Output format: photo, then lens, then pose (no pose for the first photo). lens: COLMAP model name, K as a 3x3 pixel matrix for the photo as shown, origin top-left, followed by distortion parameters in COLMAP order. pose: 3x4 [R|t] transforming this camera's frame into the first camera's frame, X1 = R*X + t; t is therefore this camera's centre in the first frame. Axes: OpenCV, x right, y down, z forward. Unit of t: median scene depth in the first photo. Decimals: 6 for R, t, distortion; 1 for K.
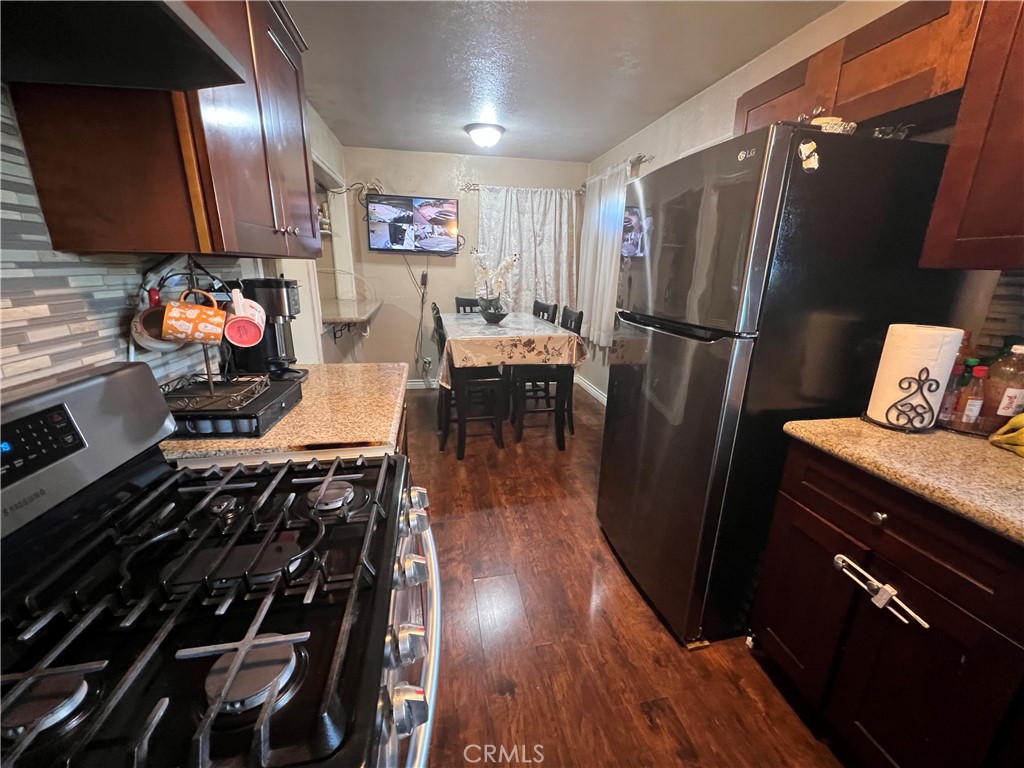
lens RADIAL K [[408.0, 0, 514.4], [0, 408.0, 385.0], [0, 0, 1]] dist [-0.001826, -0.000052]
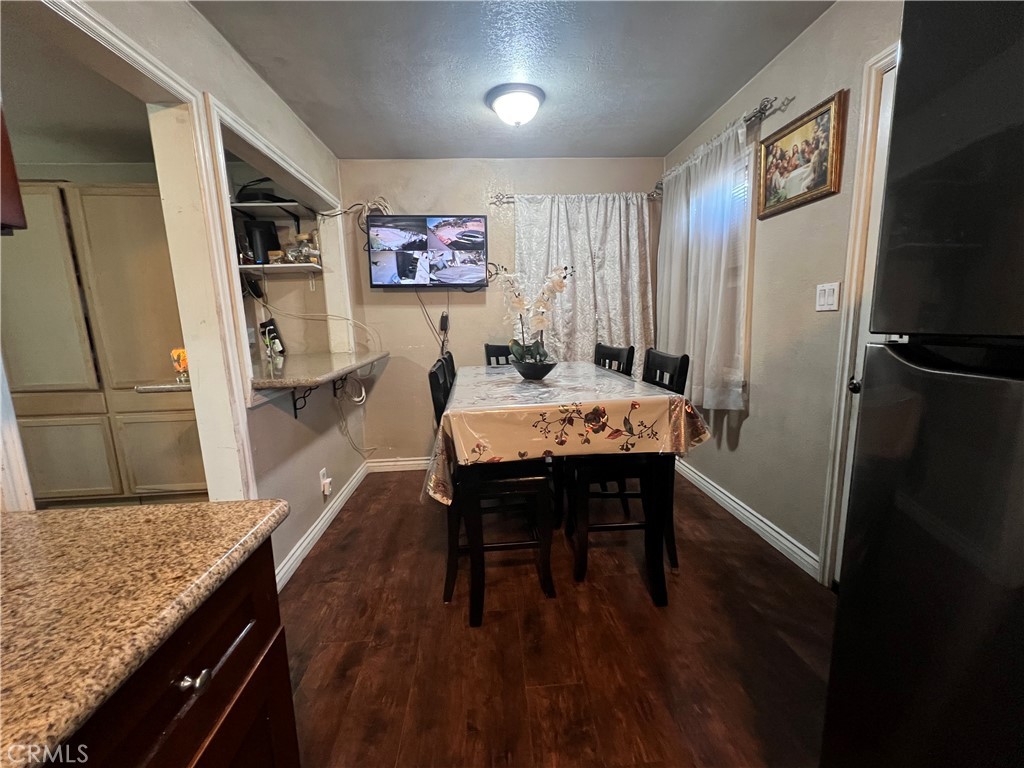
lens RADIAL K [[408.0, 0, 514.4], [0, 408.0, 385.0], [0, 0, 1]] dist [-0.001826, -0.000052]
pose [[0.990962, -0.028672, -0.131044, 0.001478], [0.012033, 0.991952, -0.126045, -0.067024], [0.133603, 0.123329, 0.983331, 0.396155]]
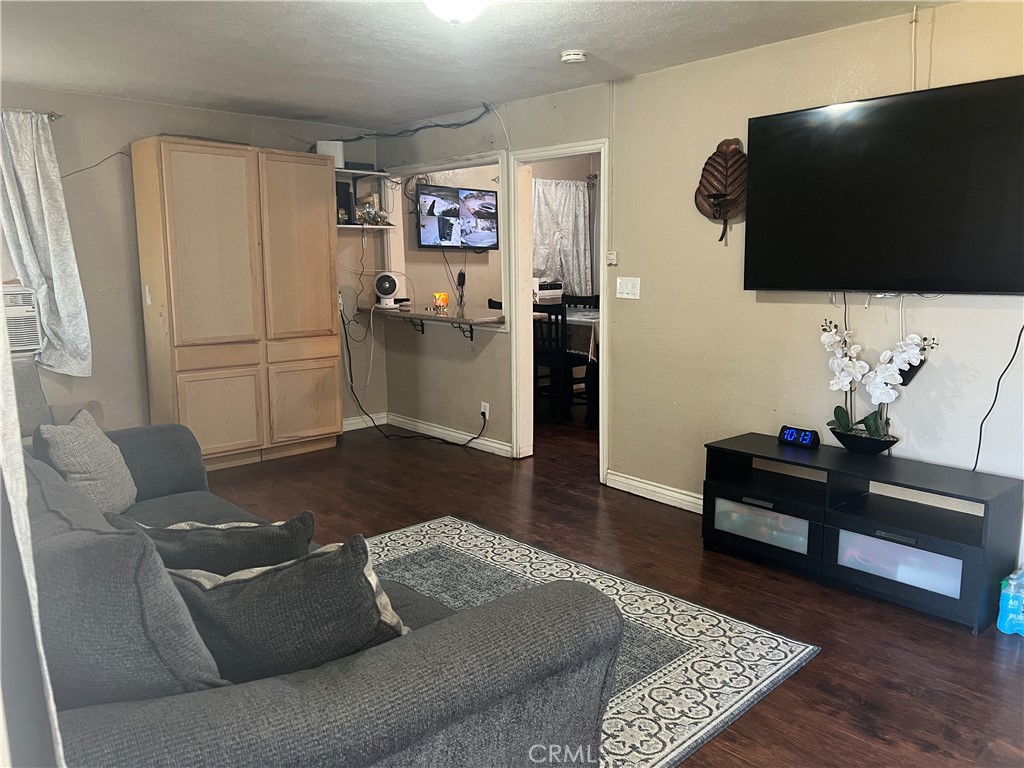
lens RADIAL K [[761.5, 0, 512.0], [0, 761.5, 384.0], [0, 0, 1]] dist [0.068039, -0.074274]
pose [[0.851190, -0.109343, 0.513342, -1.308484], [0.169344, 0.982966, -0.071421, 0.120303], [-0.496788, 0.147724, 0.855207, -0.522189]]
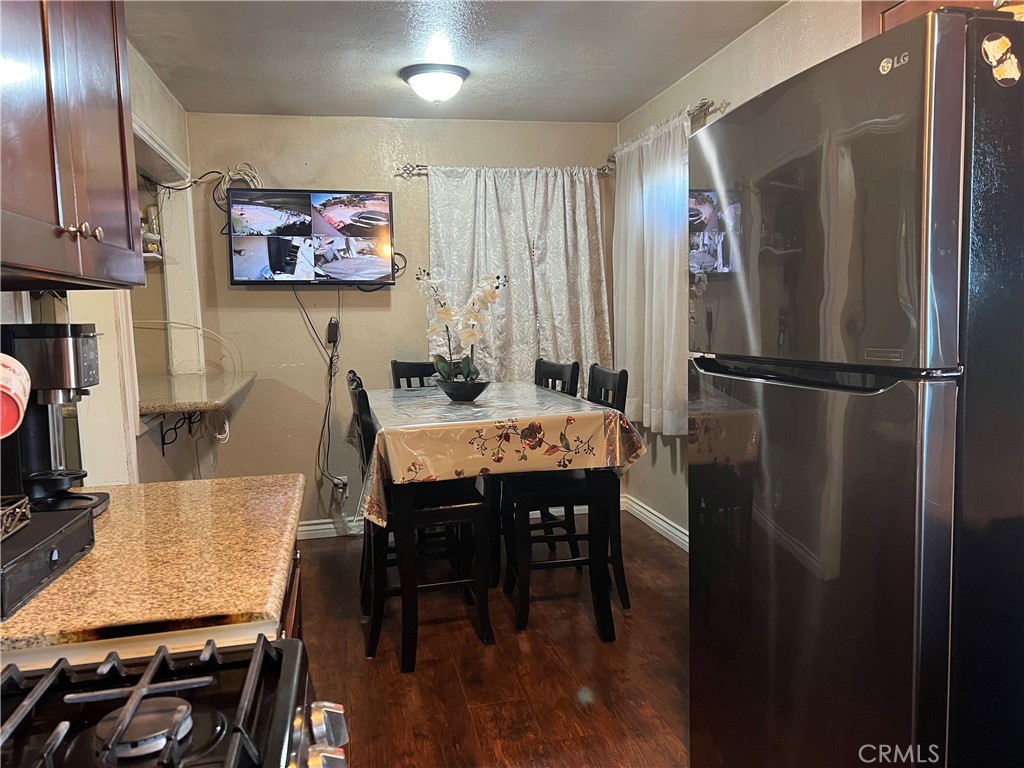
lens RADIAL K [[761.5, 0, 512.0], [0, 761.5, 384.0], [0, 0, 1]] dist [0.068039, -0.074274]
pose [[0.998592, -0.050154, 0.017263, -0.003540], [0.052520, 0.980484, -0.189456, 0.021117], [-0.007424, 0.190096, 0.981737, 0.007157]]
